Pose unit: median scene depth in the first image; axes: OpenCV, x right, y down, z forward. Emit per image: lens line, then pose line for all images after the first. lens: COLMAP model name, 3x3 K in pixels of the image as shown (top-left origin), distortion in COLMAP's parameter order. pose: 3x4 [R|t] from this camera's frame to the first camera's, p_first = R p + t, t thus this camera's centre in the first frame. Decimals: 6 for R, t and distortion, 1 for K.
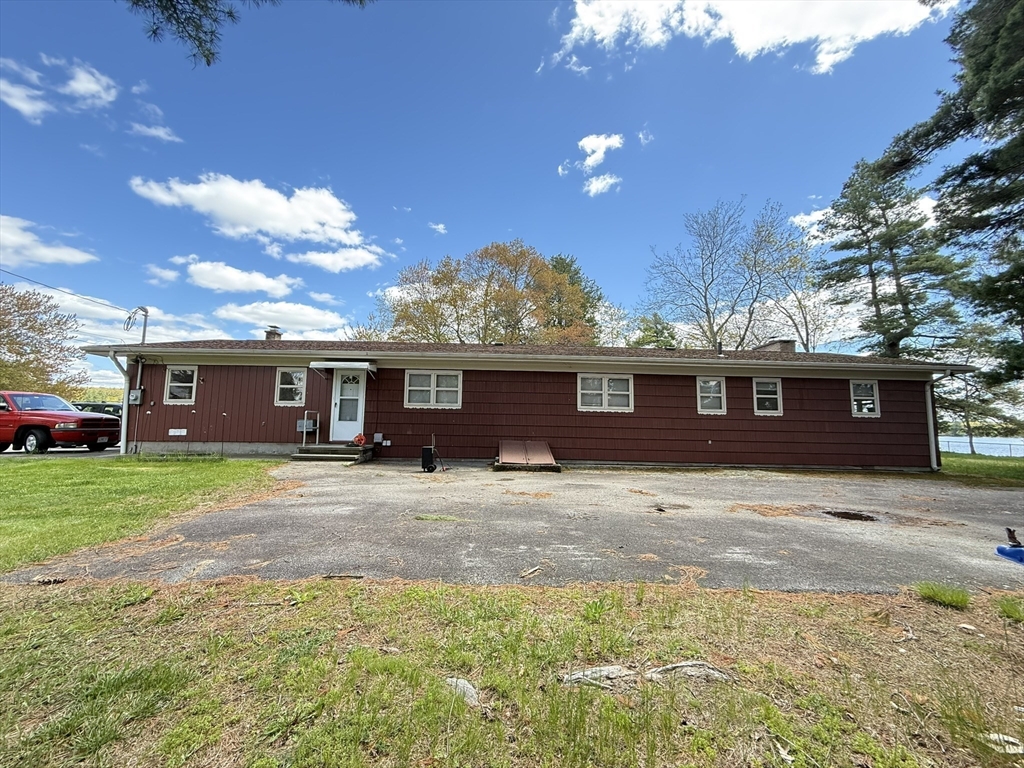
lens RADIAL K [[403.7, 0, 502.1], [0, 403.7, 387.5], [0, 0, 1]] dist [-0.001048, 0.000097]
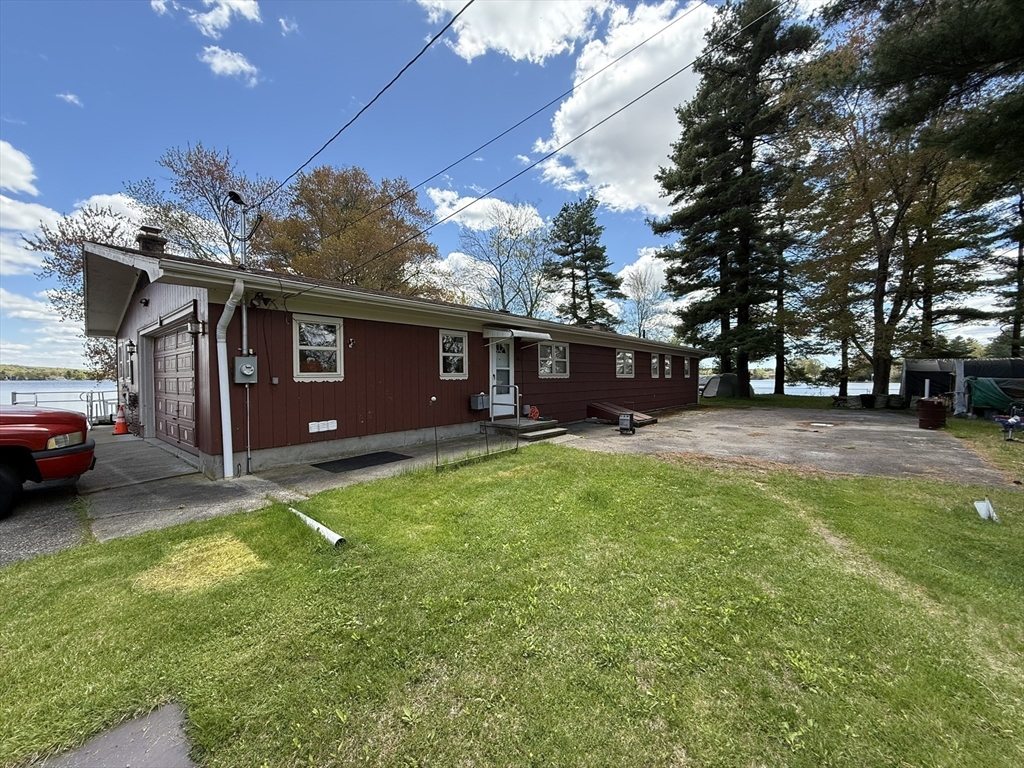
lens RADIAL K [[403.7, 0, 513.3], [0, 403.7, 381.3], [0, 0, 1]] dist [-0.001048, 0.000097]
pose [[0.651088, -0.026917, 0.758525, -1.064008], [-0.069208, 0.993102, 0.094647, -0.035626], [-0.755840, -0.114119, 0.644734, 0.383427]]
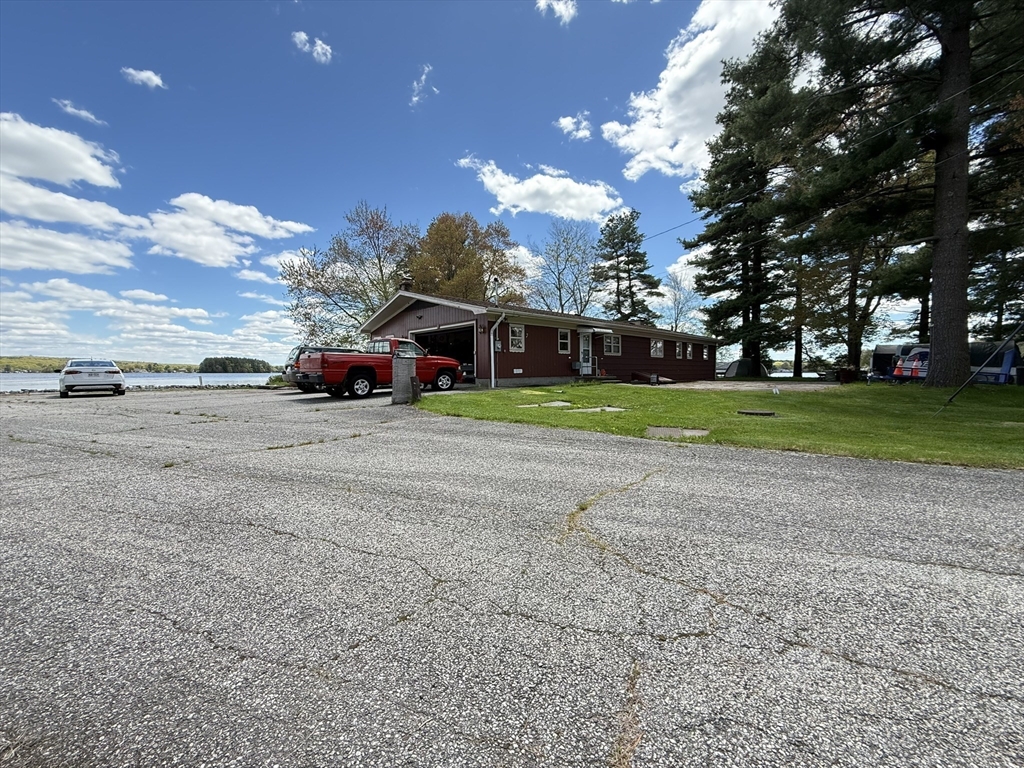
lens RADIAL K [[403.7, 0, 514.2], [0, 403.7, 382.6], [0, 0, 1]] dist [-0.001048, 0.000097]
pose [[0.718339, -0.039977, 0.694544, -1.788923], [-0.062119, 0.990674, 0.121268, -0.022593], [-0.692915, -0.130256, 0.709156, -0.019244]]
